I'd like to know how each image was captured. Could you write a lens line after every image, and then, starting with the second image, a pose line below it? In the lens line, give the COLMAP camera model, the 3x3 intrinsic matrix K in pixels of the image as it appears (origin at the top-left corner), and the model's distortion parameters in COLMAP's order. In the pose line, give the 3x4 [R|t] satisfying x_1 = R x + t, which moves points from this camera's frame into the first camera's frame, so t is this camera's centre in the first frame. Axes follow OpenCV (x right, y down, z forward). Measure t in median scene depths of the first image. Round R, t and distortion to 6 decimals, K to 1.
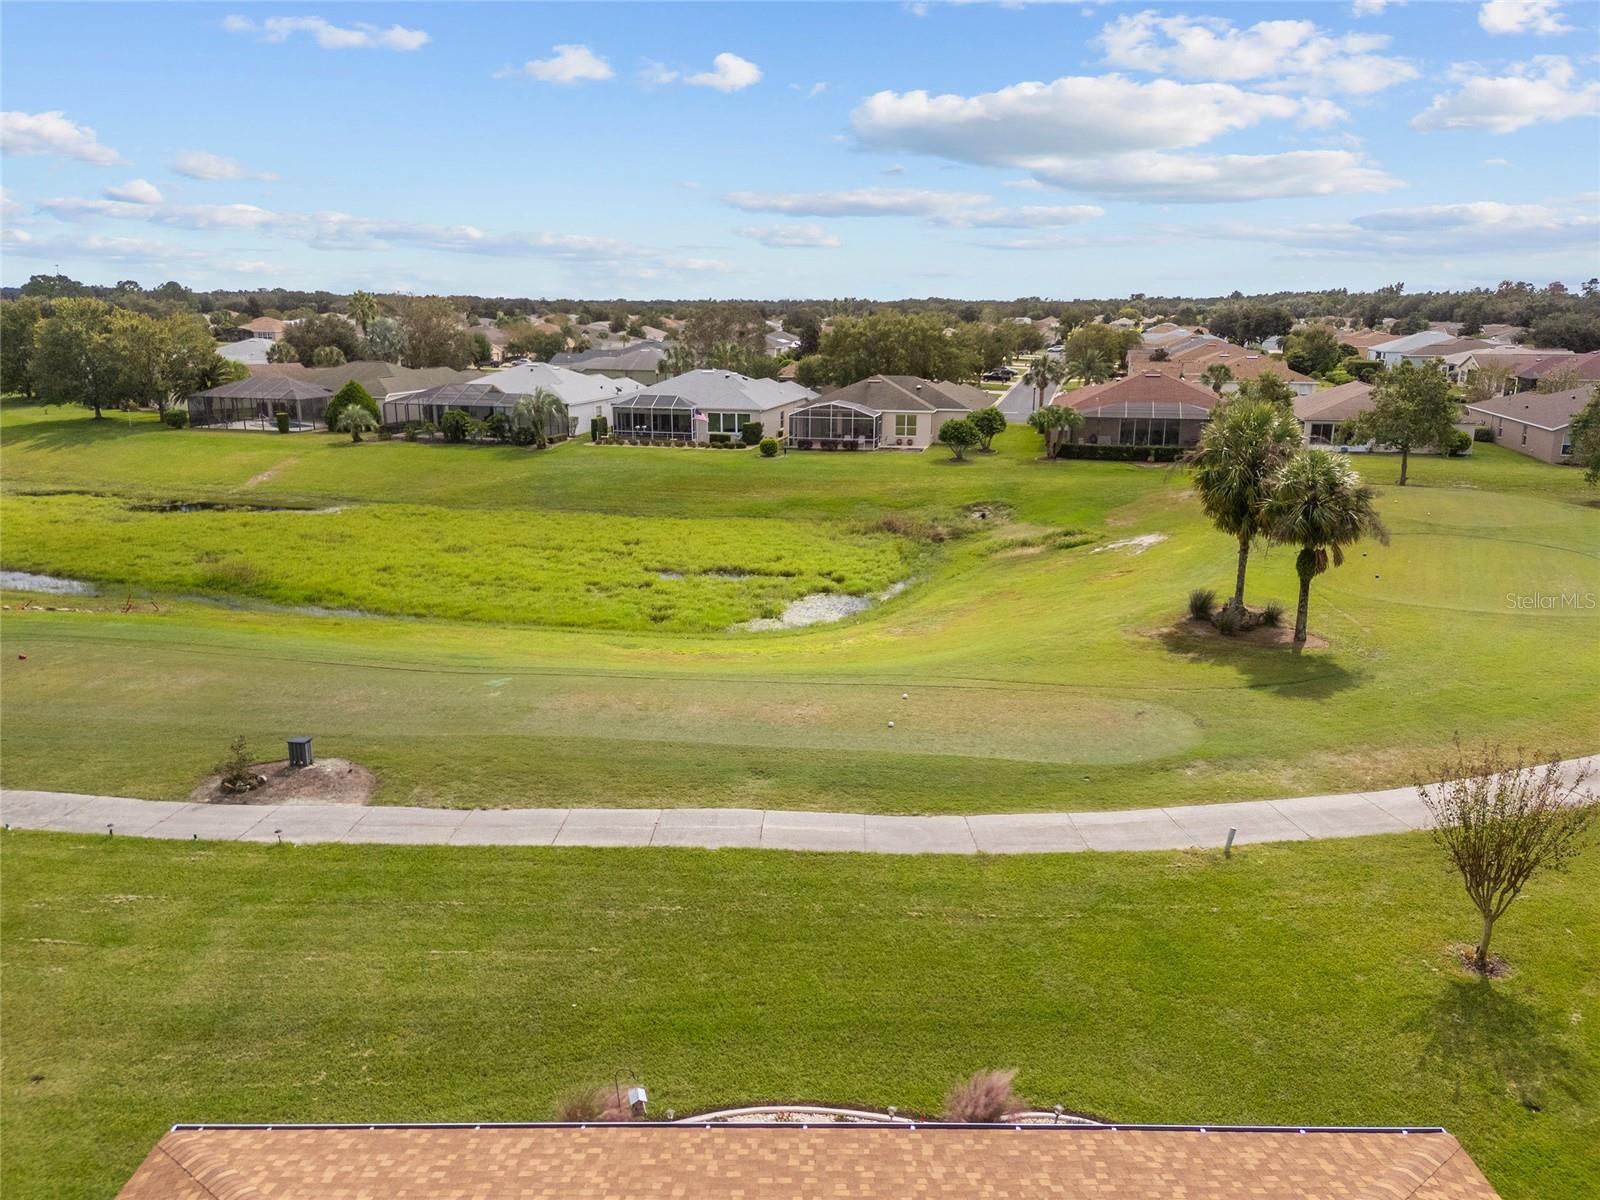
lens RADIAL K [[1172.4, 0, 804.6], [0, 1172.4, 614.3], [0, 0, 1]] dist [0.092123, -0.113652]
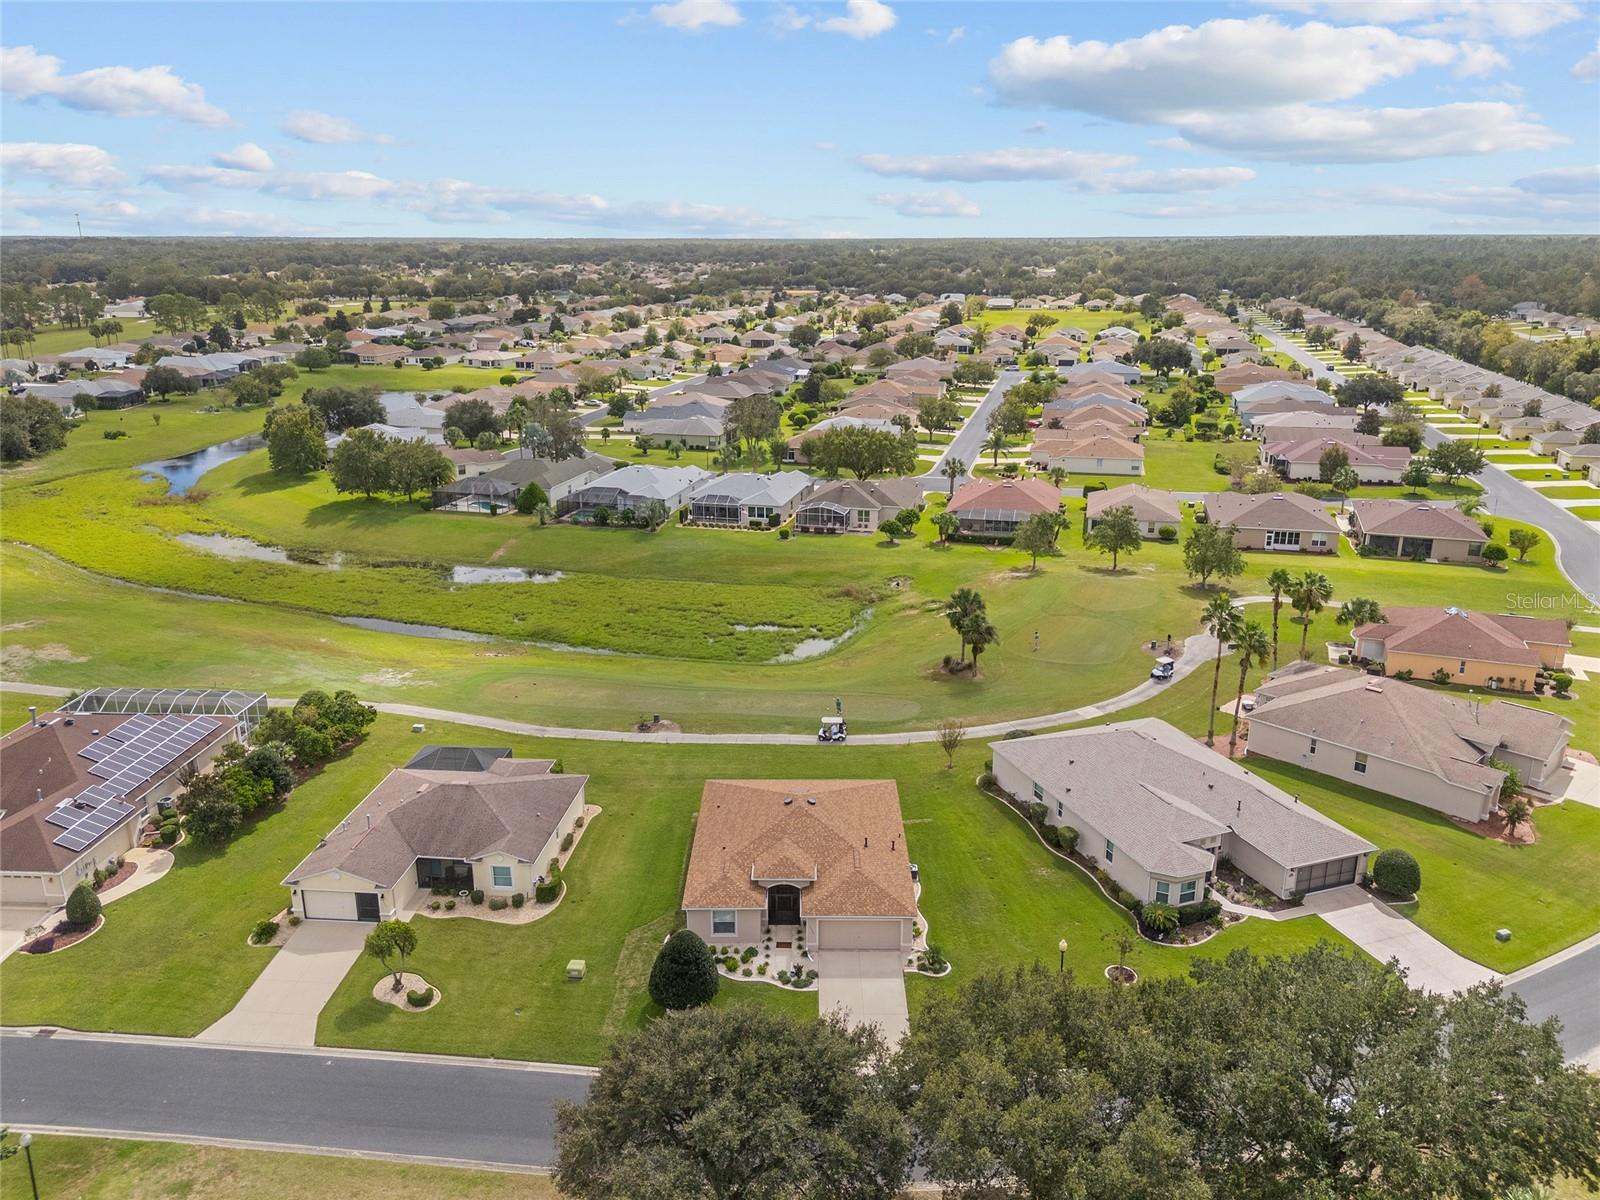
lens RADIAL K [[1164.7, 0, 800.0], [0, 1164.7, 600.0], [0, 0, 1]] dist [0.088655, -0.102818]
pose [[0.999948, -0.003874, -0.009455, 0.008924], [0.004274, 0.999079, 0.042698, -0.117214], [0.009281, -0.042736, 0.999043, -0.749499]]
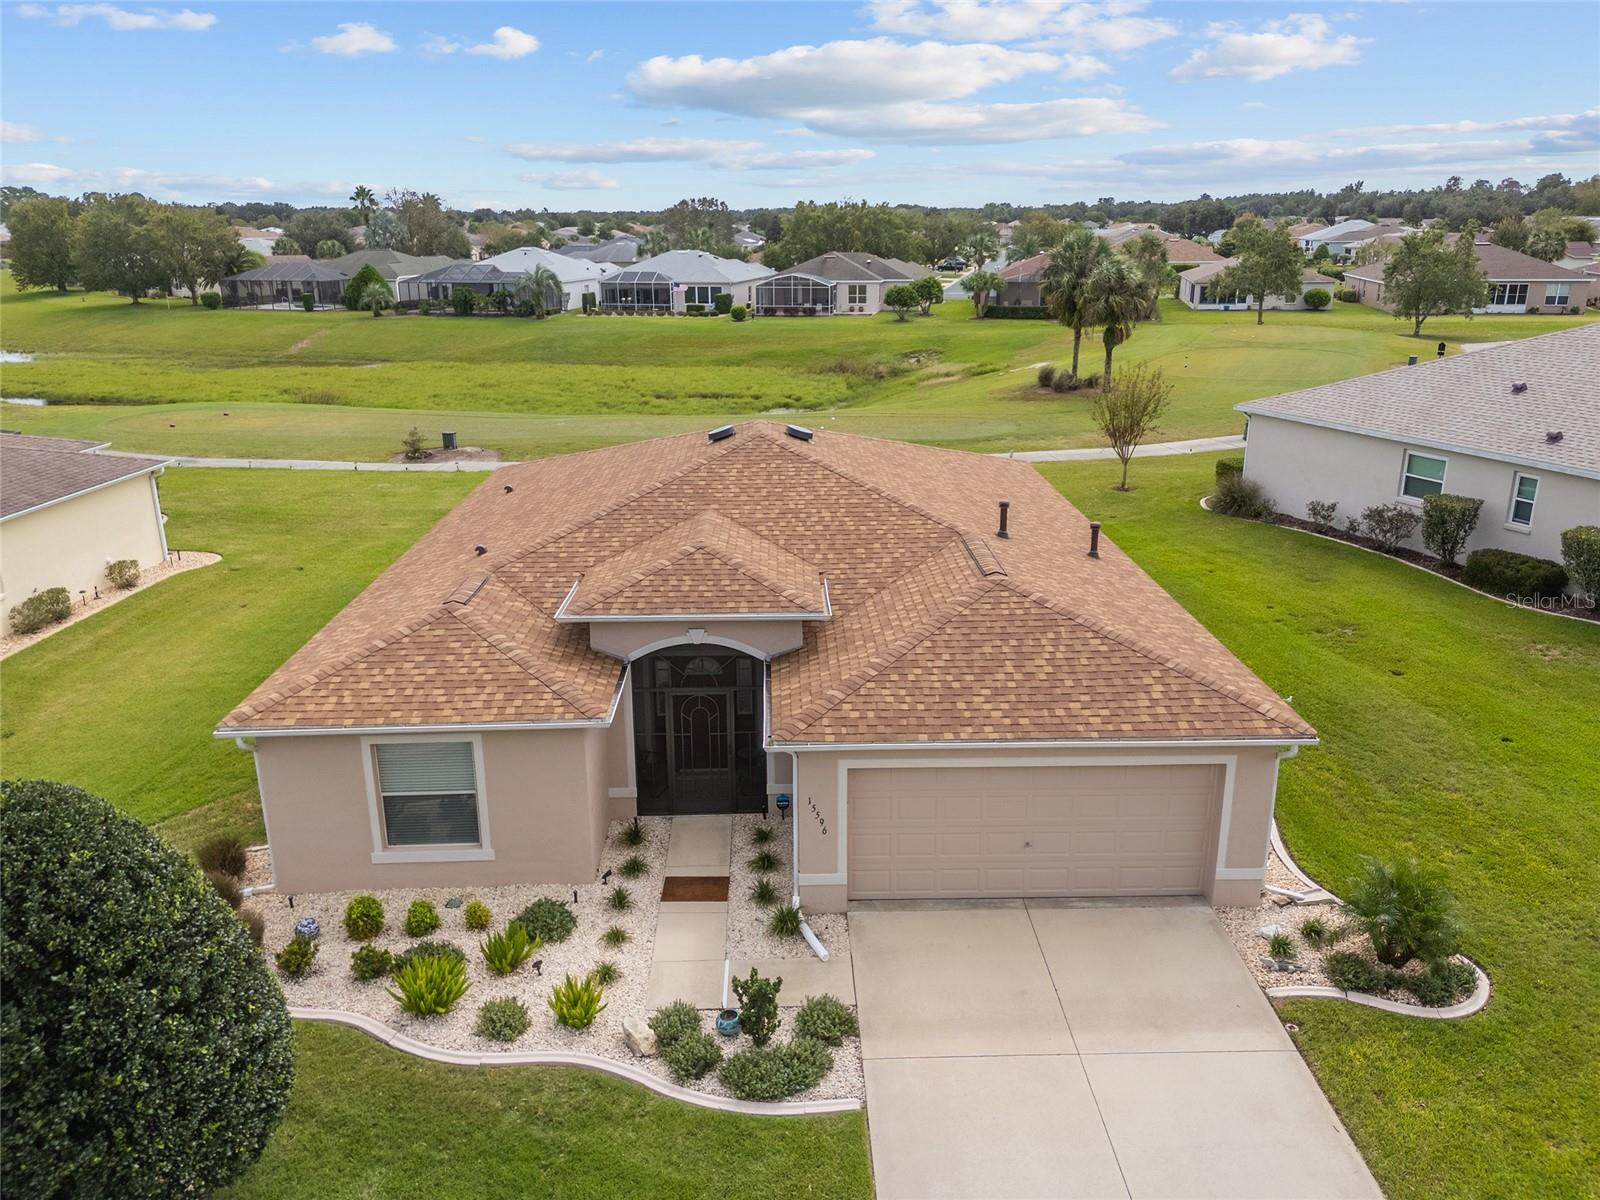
lens RADIAL K [[1189.9, 0, 804.6], [0, 1189.9, 610.2], [0, 0, 1]] dist [0.079568, -0.094151]
pose [[0.999594, -0.019120, 0.021138, 0.003989], [0.017784, 0.997936, 0.061711, 0.078842], [-0.022274, -0.061310, 0.997870, -0.196812]]
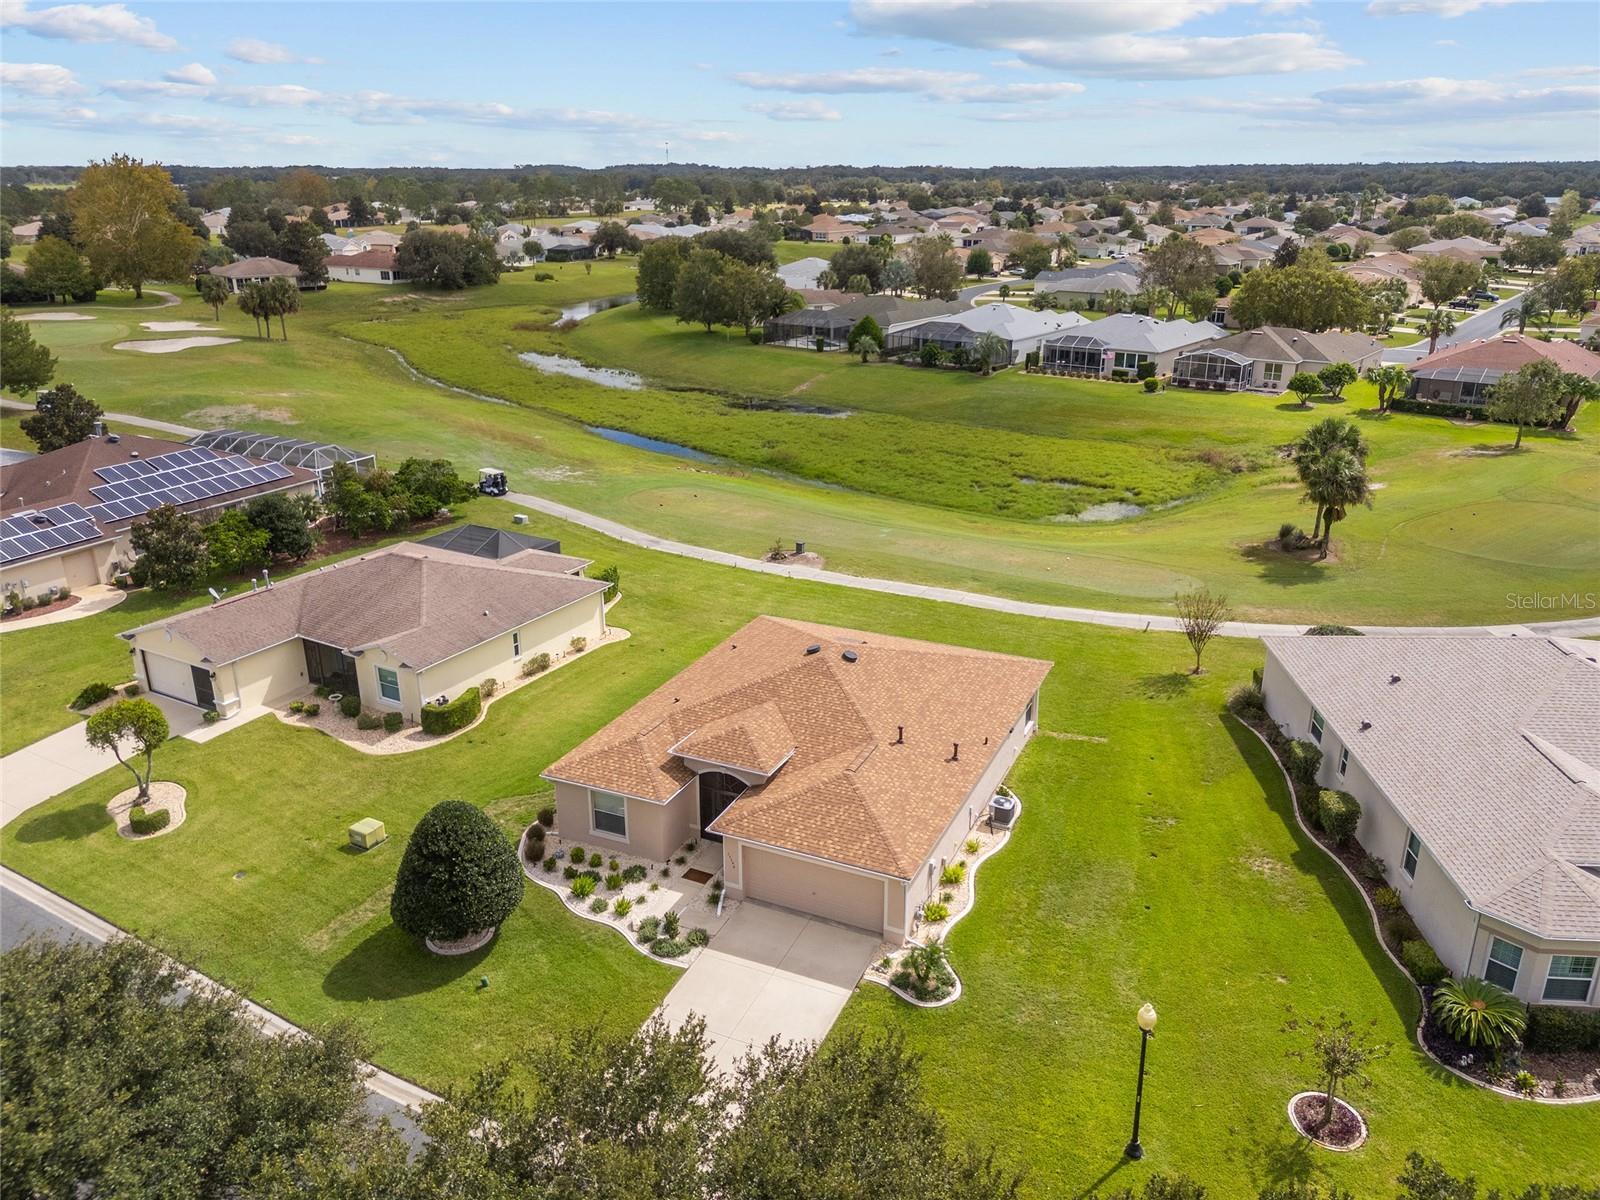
lens RADIAL K [[1164.1, 0, 804.3], [0, 1164.1, 616.3], [0, 0, 1]] dist [0.091768, -0.085416]
pose [[0.908028, 0.142304, -0.393999, 0.173528], [-0.099280, 0.986842, 0.127621, -0.016327], [0.406976, -0.076767, 0.910207, -0.377359]]
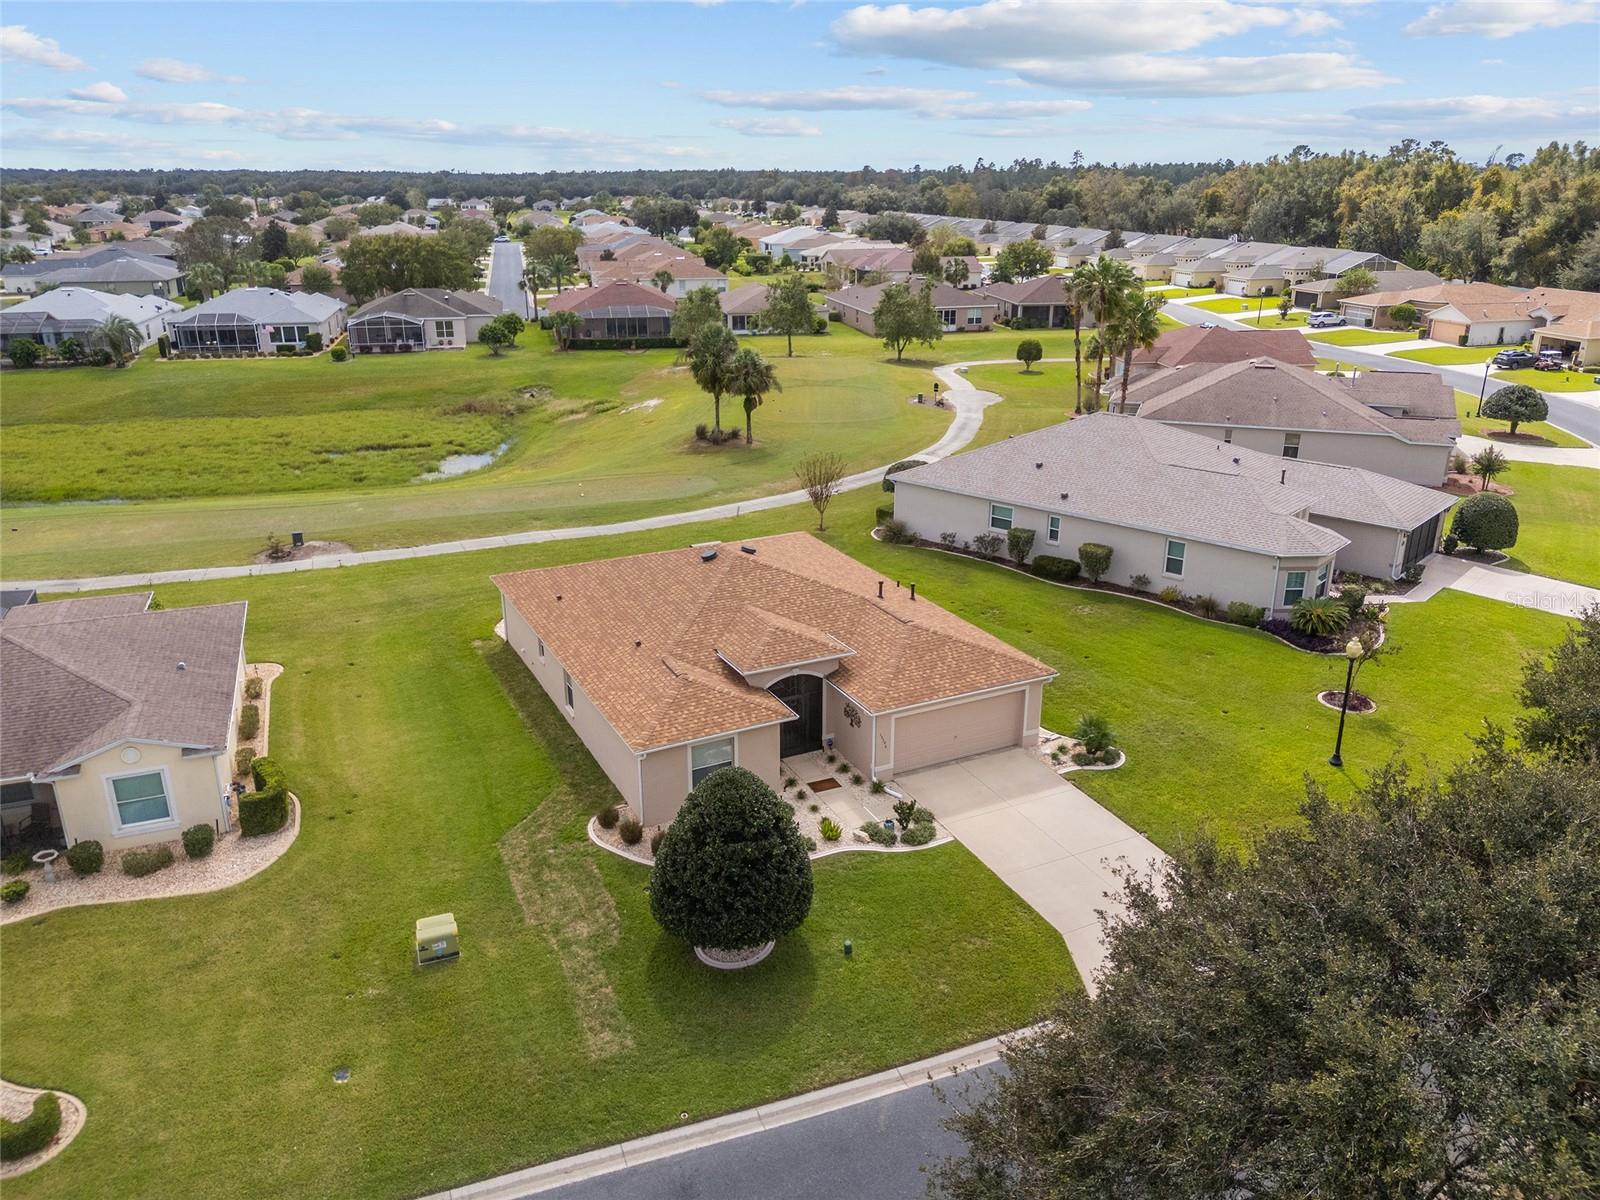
lens RADIAL K [[1164.7, 0, 800.0], [0, 1164.7, 600.0], [0, 0, 1]] dist [0.088655, -0.102818]
pose [[0.892933, -0.155862, 0.422349, -0.163750], [0.116859, 0.986245, 0.116896, 0.026590], [-0.434759, -0.055026, 0.898864, -0.354818]]
